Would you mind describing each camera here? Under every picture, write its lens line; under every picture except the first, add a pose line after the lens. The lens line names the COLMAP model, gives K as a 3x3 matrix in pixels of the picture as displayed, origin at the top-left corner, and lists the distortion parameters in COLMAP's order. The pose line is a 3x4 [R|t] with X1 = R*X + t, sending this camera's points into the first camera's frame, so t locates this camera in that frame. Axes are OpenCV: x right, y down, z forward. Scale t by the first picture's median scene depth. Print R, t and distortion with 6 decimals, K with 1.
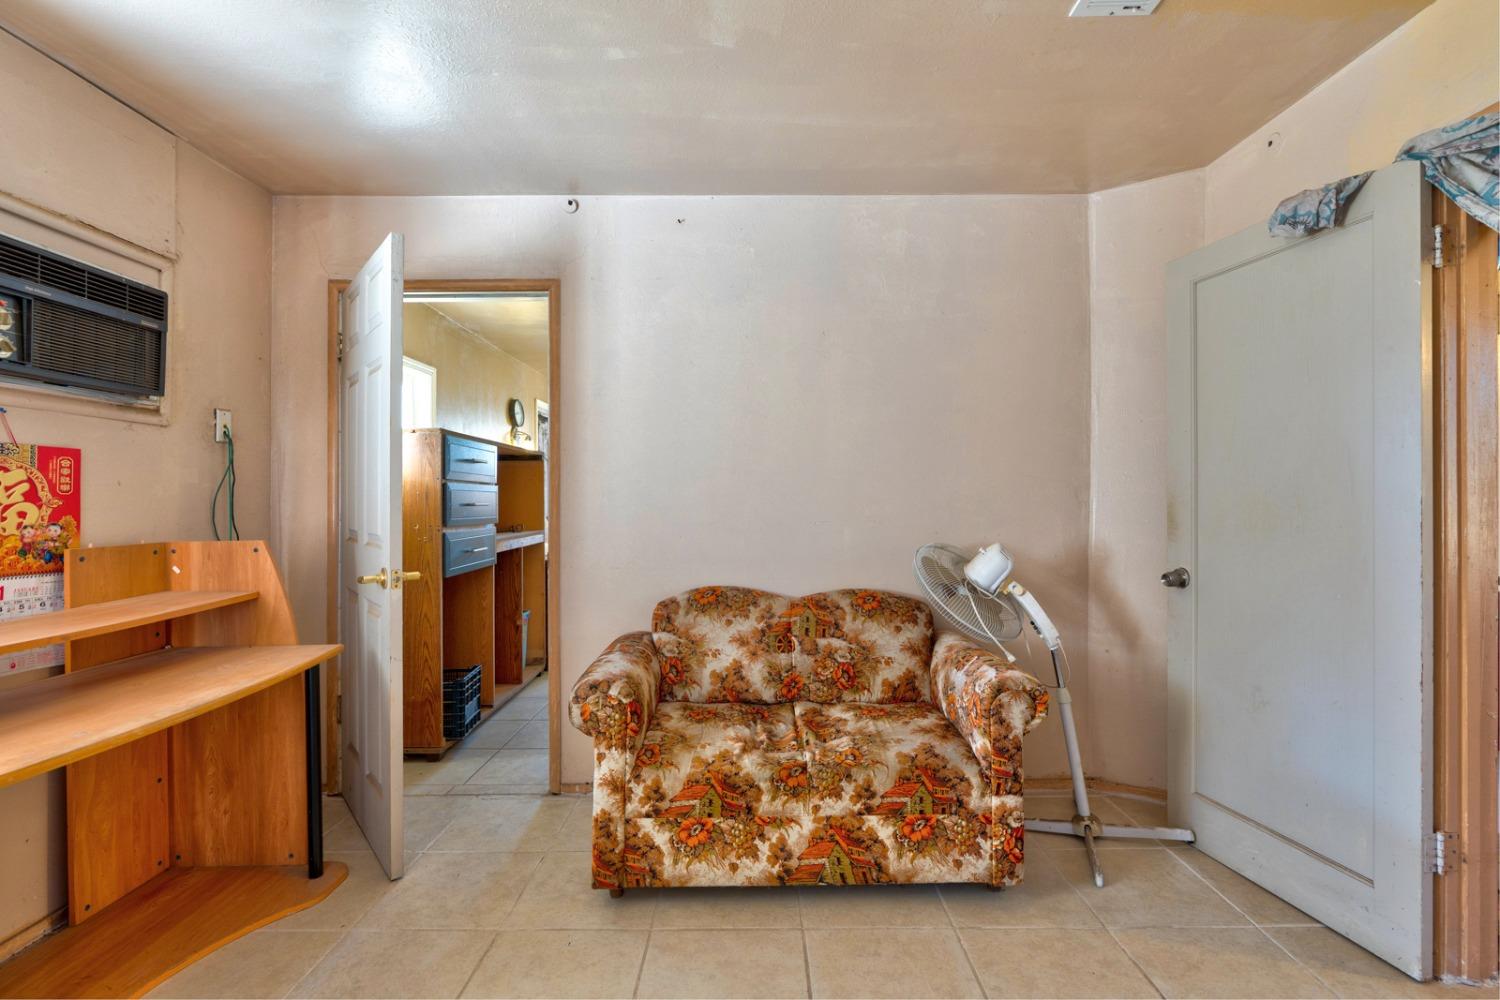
lens RADIAL K [[680.4, 0, 770.1], [0, 680.4, 497.6], [0, 0, 1]] dist [0.000671, 0.000209]
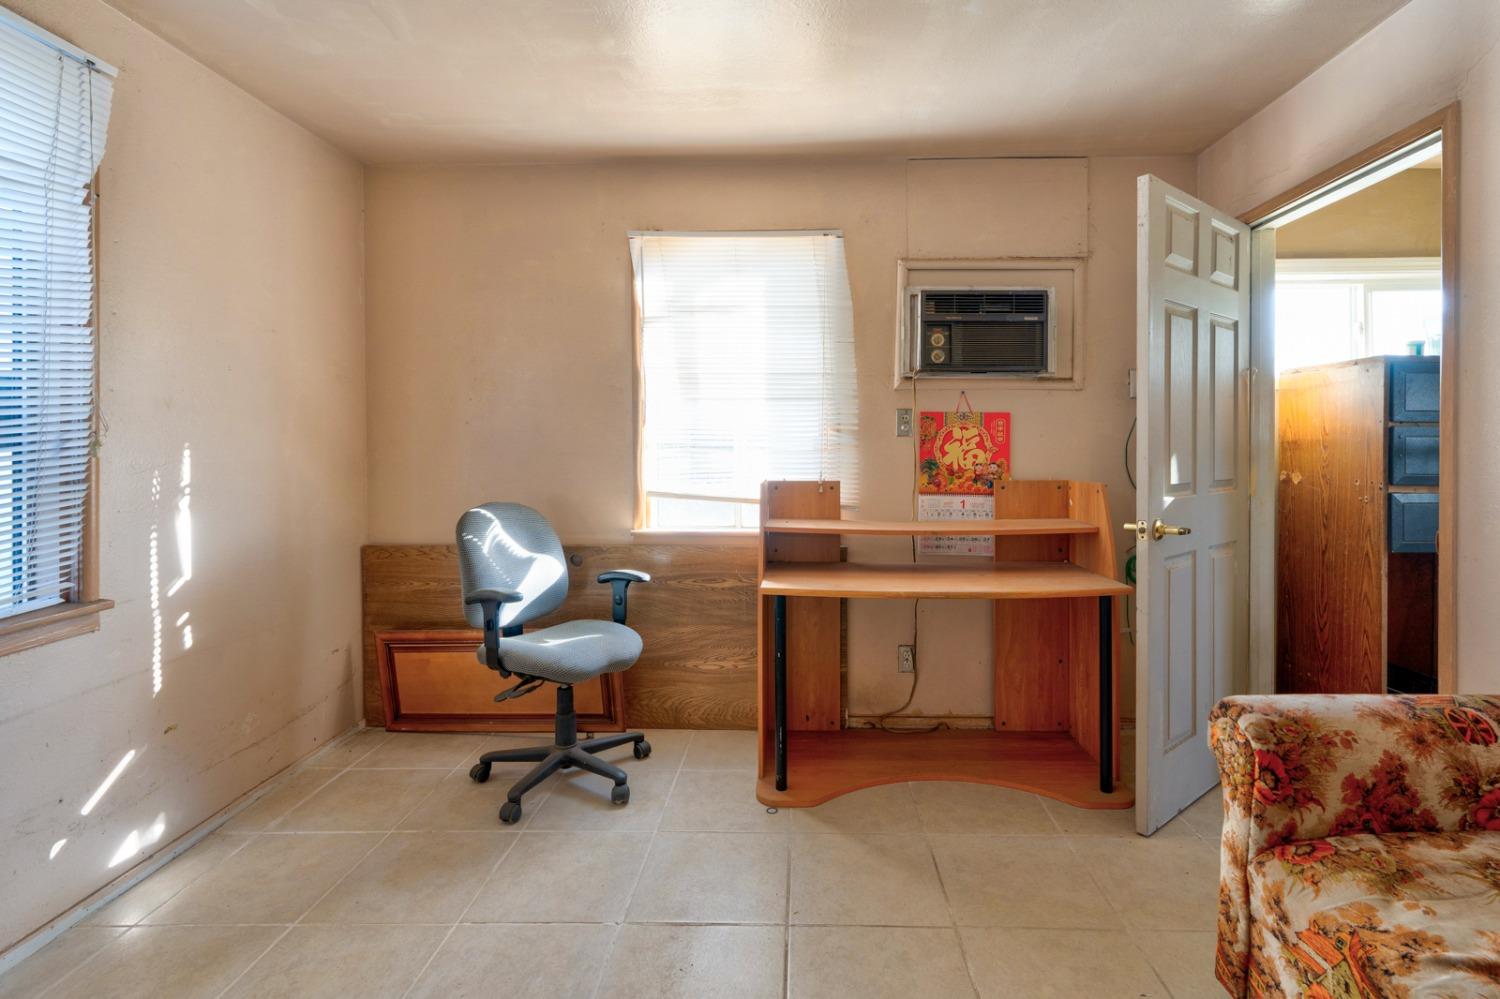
lens RADIAL K [[677.9, 0, 754.2], [0, 677.9, 449.9], [0, 0, 1]] dist [-0.000968, 0.000006]
pose [[-0.037617, 0.008983, -0.999252, 0.466104], [0.001000, 0.999959, 0.008952, -0.004872], [0.999292, -0.000662, -0.037624, 0.500803]]
